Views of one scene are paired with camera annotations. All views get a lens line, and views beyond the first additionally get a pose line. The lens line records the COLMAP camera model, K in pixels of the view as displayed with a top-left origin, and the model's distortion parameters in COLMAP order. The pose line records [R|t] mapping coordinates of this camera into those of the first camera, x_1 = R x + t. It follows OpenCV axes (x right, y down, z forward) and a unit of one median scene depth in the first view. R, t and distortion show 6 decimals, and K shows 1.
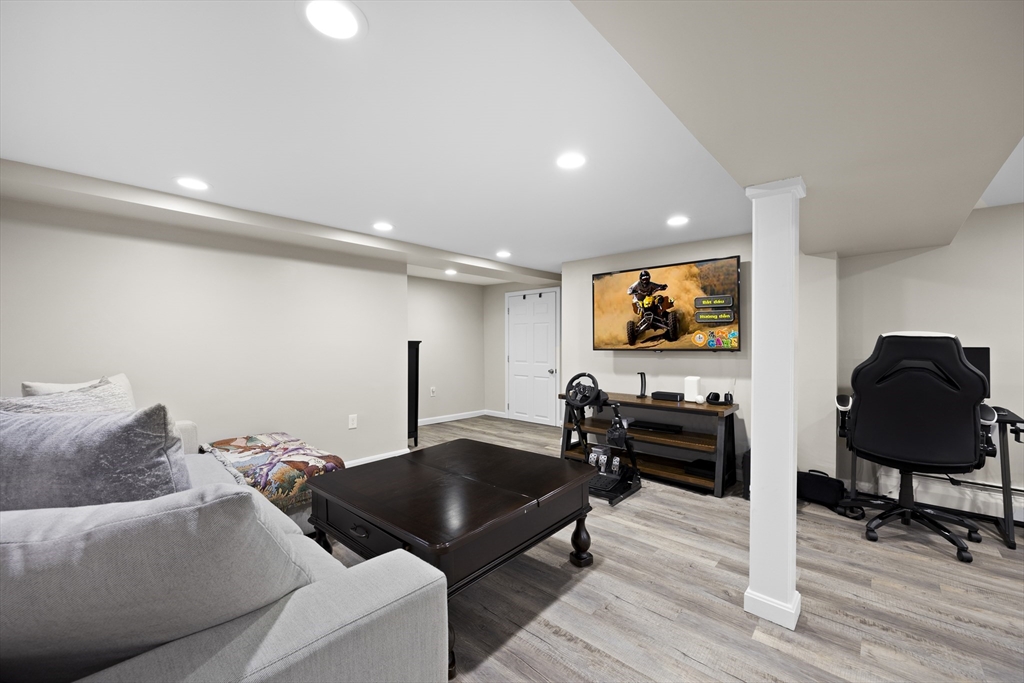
lens RADIAL K [[413.6, 0, 513.5], [0, 413.6, 341.0], [0, 0, 1]] dist [-0.004995, 0.001454]
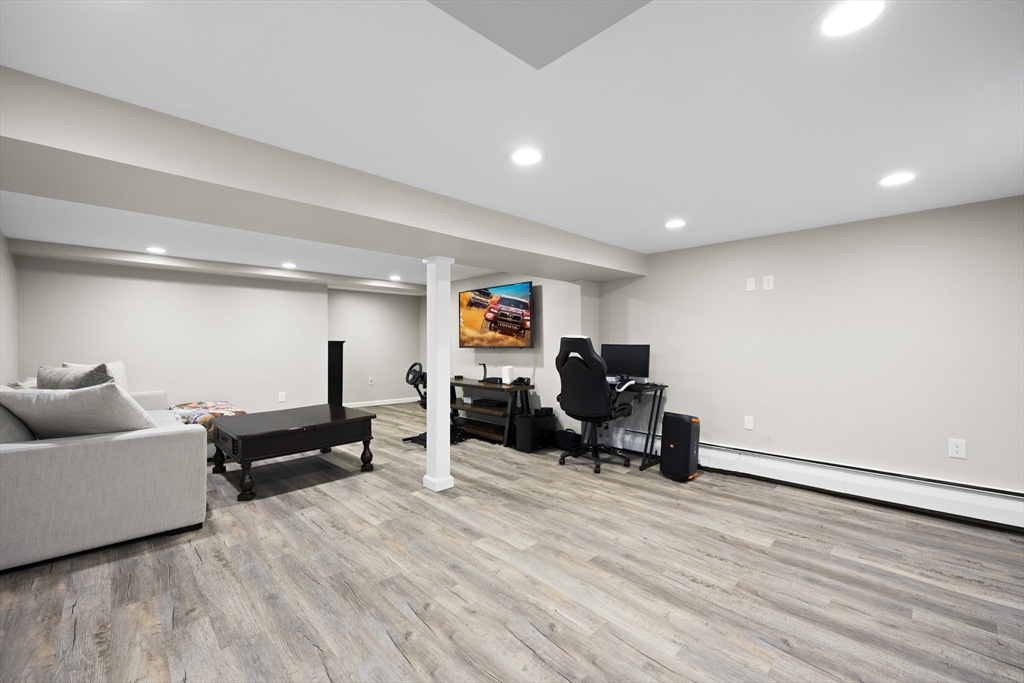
lens RADIAL K [[413.6, 0, 513.5], [0, 413.6, 339.4], [0, 0, 1]] dist [-0.004995, 0.001454]
pose [[0.998256, -0.001807, -0.059001, 0.757104], [0.001509, 0.999986, -0.005098, 0.002440], [0.059010, 0.005001, 0.998245, -0.590663]]
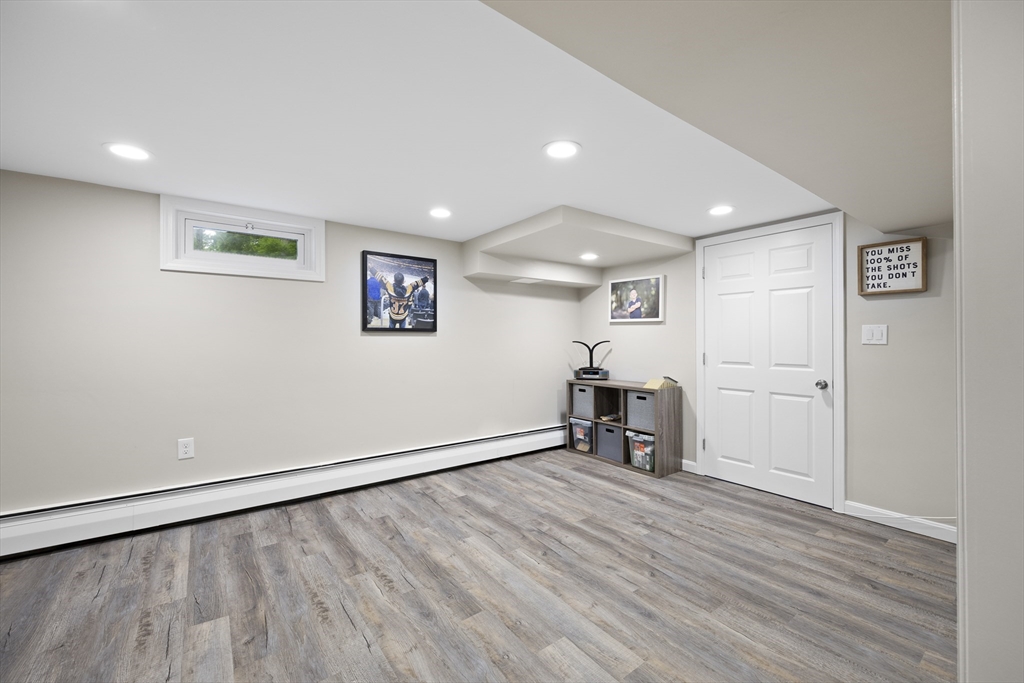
lens RADIAL K [[413.6, 0, 507.7], [0, 413.6, 339.2], [0, 0, 1]] dist [-0.004995, 0.001454]
pose [[-0.979110, -0.001550, 0.203323, 0.677256], [-0.001732, 0.999998, -0.000718, 0.002869], [-0.203322, -0.001055, -0.979111, 0.969376]]
